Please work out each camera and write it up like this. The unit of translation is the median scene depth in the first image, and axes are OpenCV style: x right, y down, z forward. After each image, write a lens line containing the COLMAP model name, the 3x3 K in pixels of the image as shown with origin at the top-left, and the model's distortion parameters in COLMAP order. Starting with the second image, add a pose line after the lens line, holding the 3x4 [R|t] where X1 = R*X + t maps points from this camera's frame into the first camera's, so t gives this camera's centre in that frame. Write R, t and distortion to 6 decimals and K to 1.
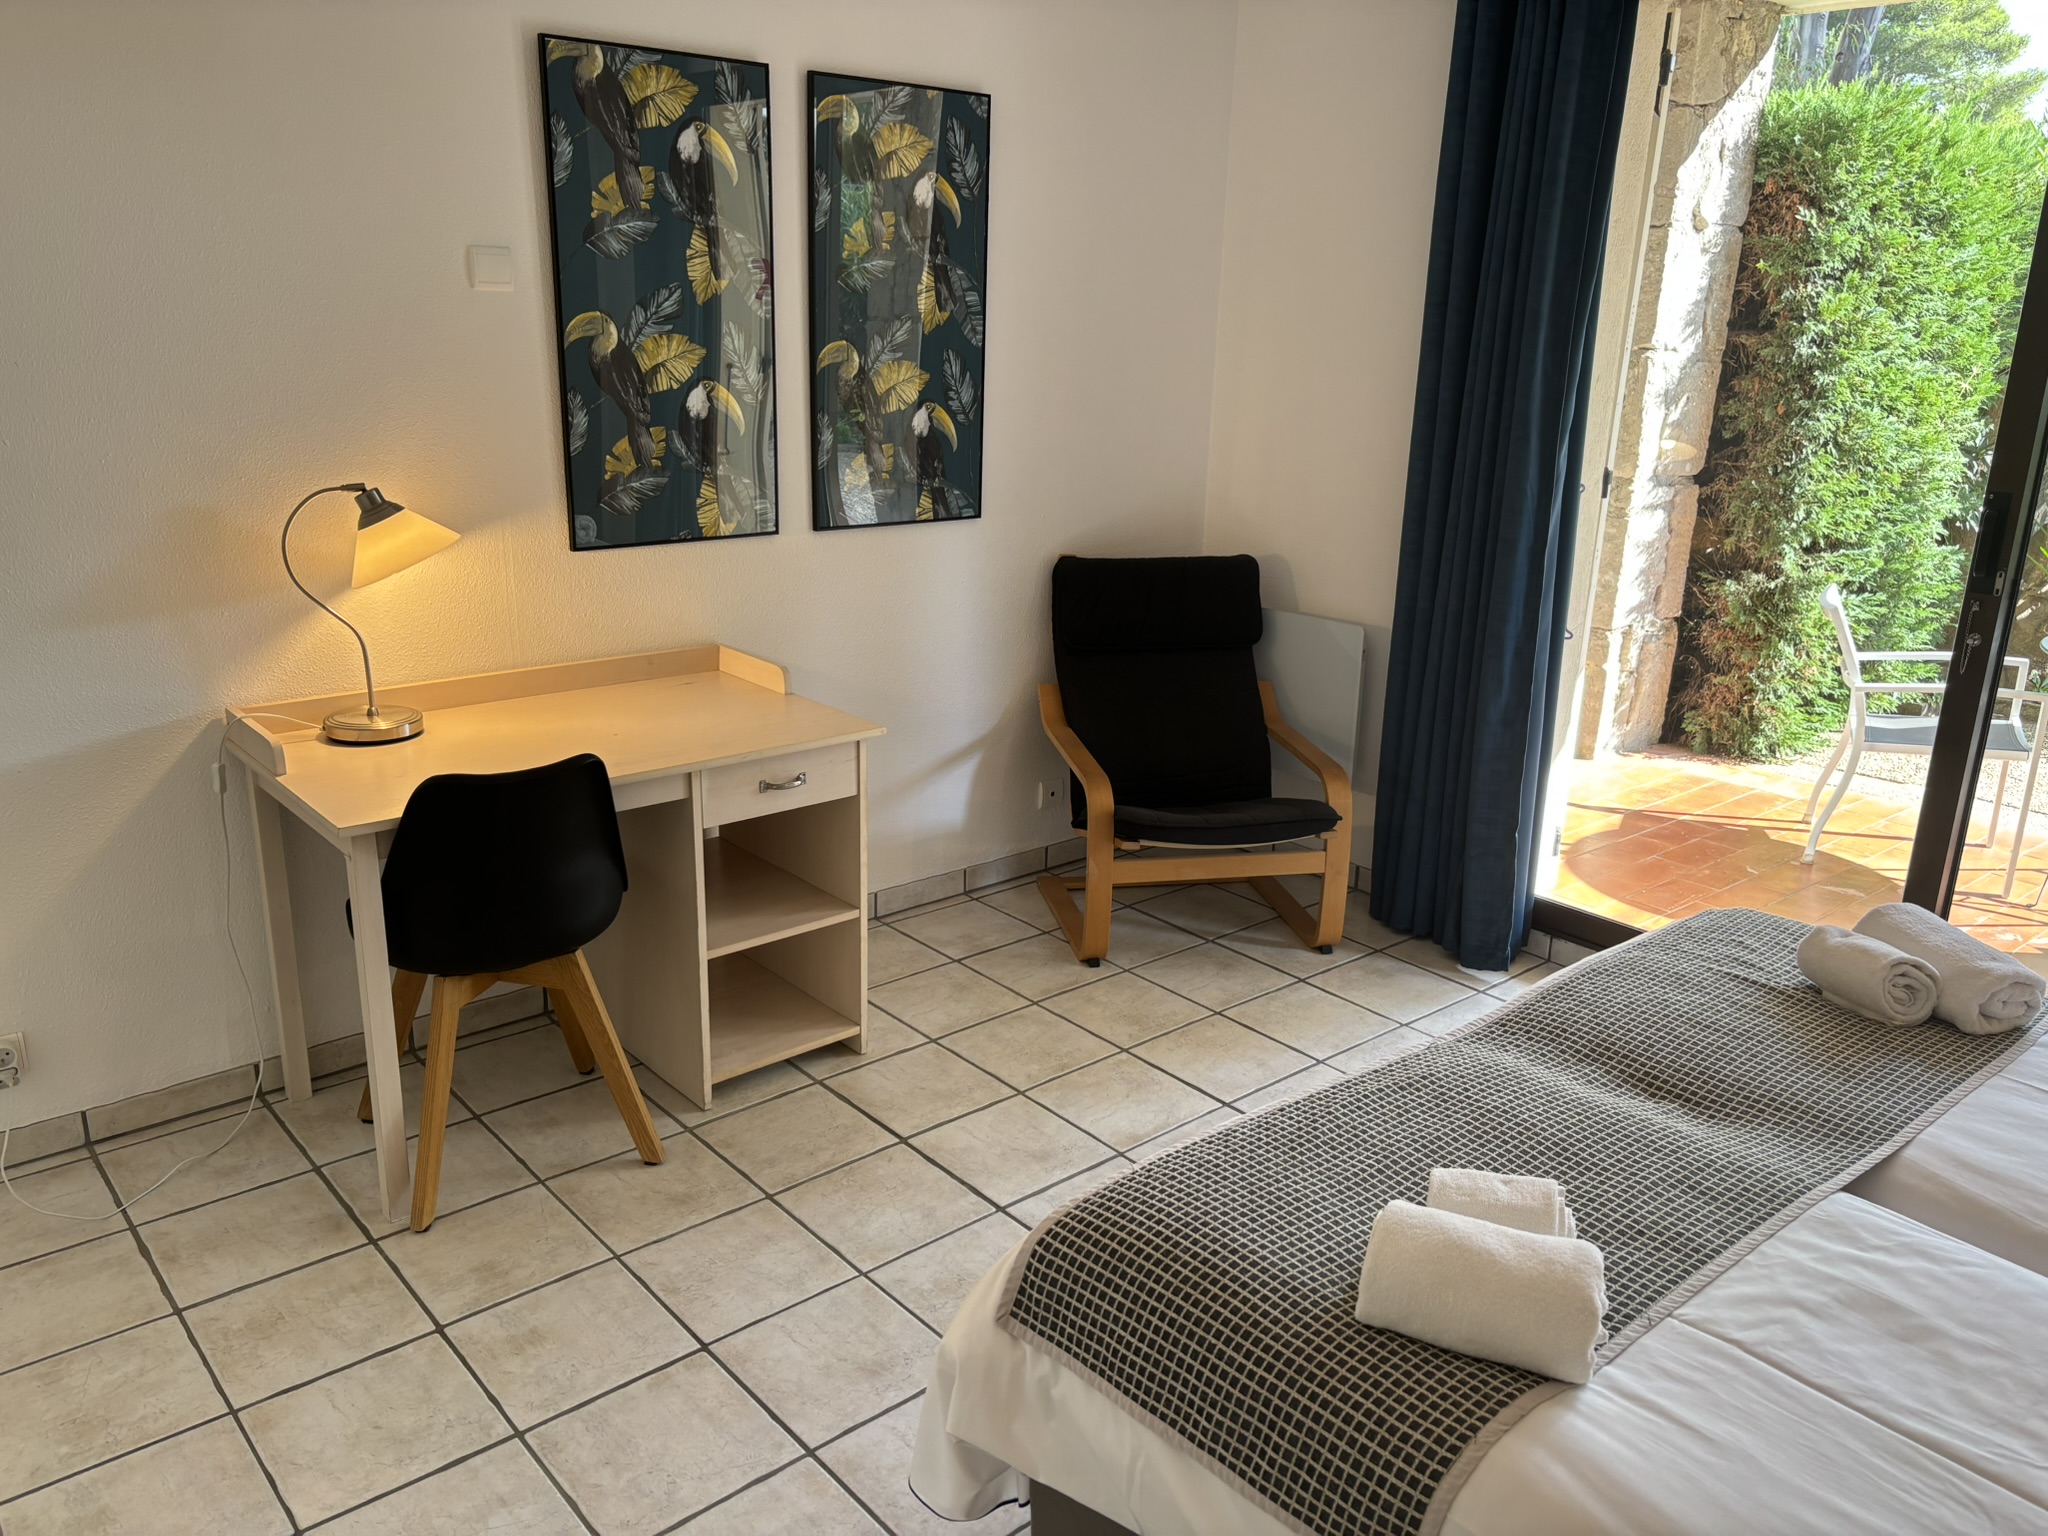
lens RADIAL K [[1543.1, 0, 1024.0], [0, 1543.1, 768.0], [0, 0, 1]] dist [0.031813, -0.030473]
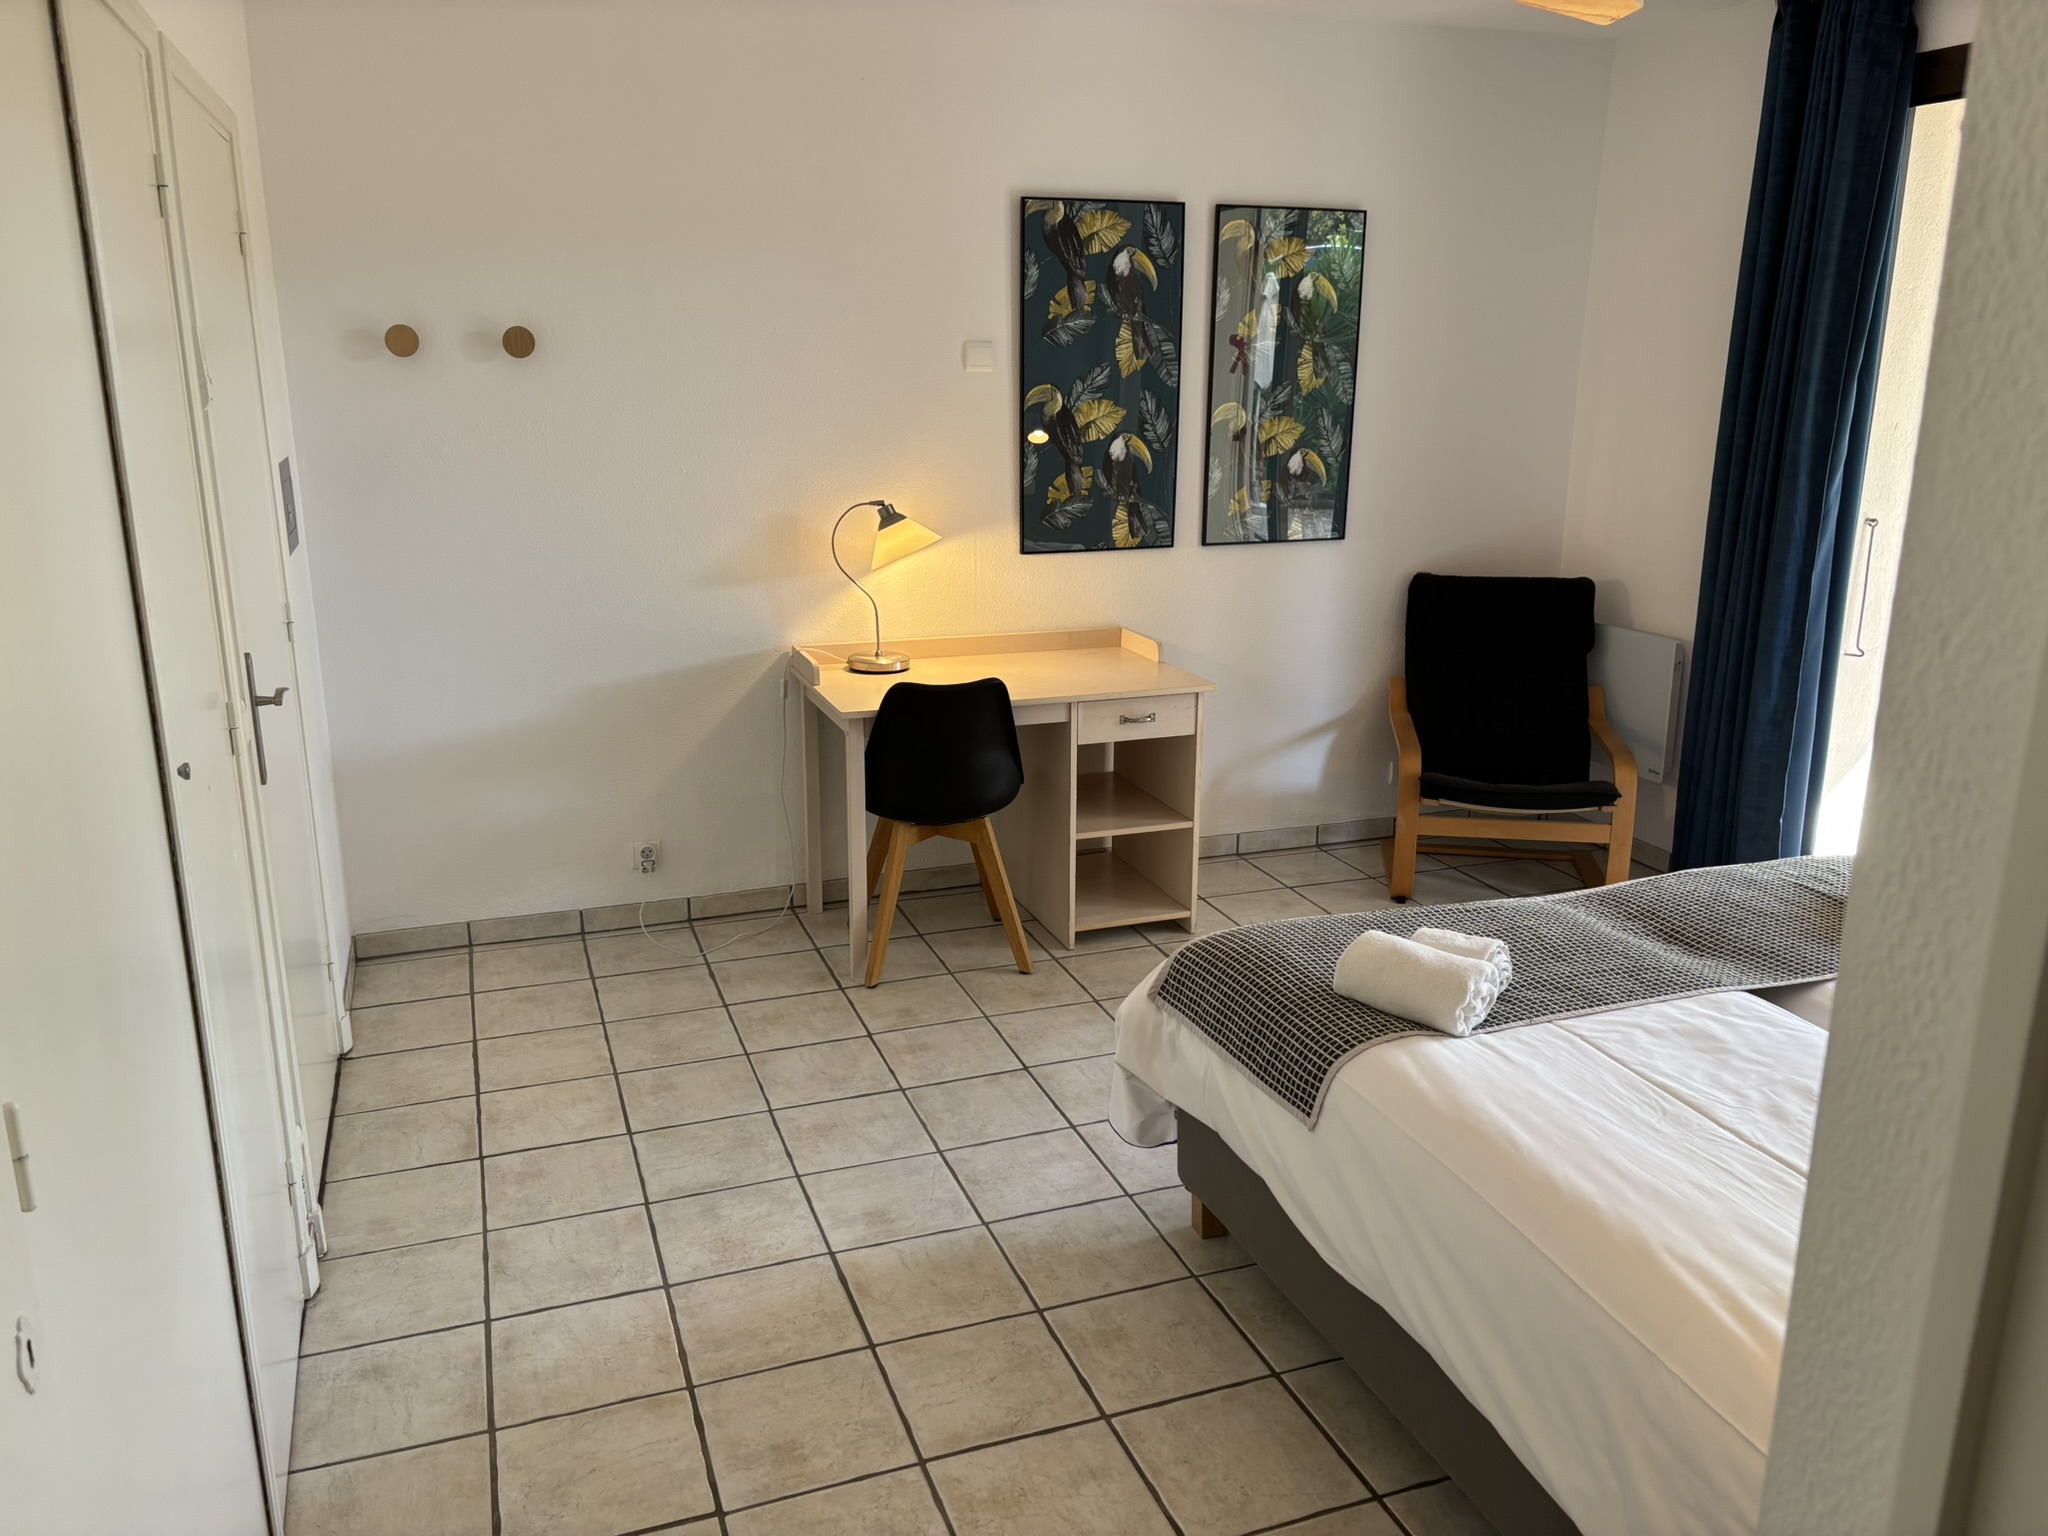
lens RADIAL K [[1519.8, 0, 1024.0], [0, 1519.8, 768.0], [0, 0, 1]] dist [0.128090, -0.205397]
pose [[0.934892, 0.073378, -0.347264, 0.224351], [-0.086442, 0.996008, -0.022257, 0.092038], [0.344244, 0.050826, 0.937503, -0.317055]]
